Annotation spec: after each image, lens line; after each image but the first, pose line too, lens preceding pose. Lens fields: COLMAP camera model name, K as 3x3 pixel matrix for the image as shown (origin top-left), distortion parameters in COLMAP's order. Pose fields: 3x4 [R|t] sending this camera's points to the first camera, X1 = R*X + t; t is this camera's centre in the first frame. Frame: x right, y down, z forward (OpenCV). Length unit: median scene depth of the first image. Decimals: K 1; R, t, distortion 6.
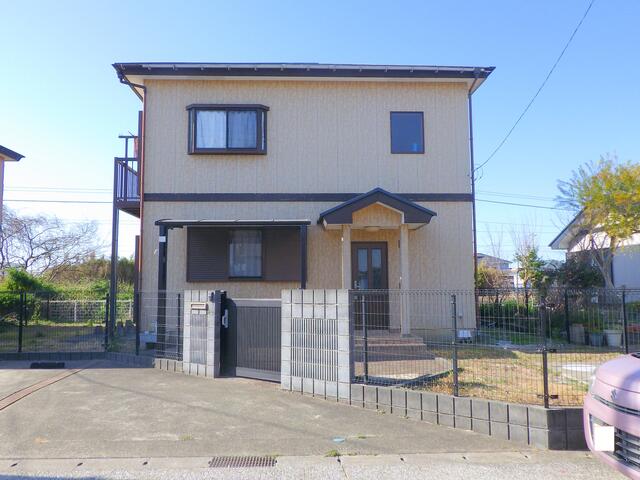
lens RADIAL K [[535.3, 0, 320.0], [0, 535.3, 240.0], [0, 0, 1]] dist [-0.012085, -0.008865]
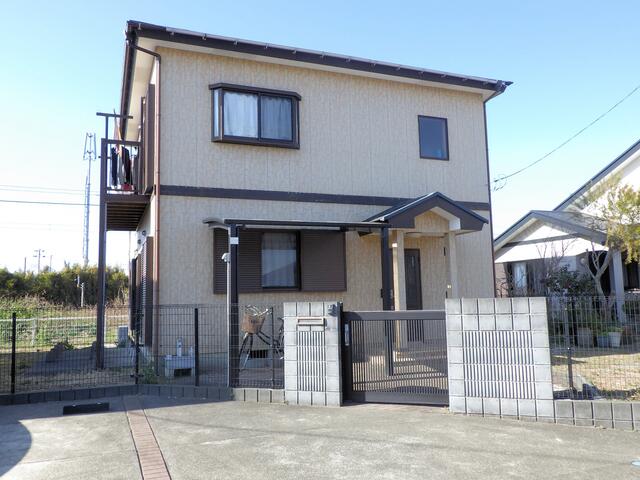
lens RADIAL K [[535.3, 0, 320.0], [0, 535.3, 240.0], [0, 0, 1]] dist [-0.012085, -0.008865]
pose [[0.942247, 0.020857, 0.334268, -0.365860], [-0.013661, 0.999622, -0.023862, 0.012248], [-0.334640, 0.017918, 0.942176, 0.153686]]
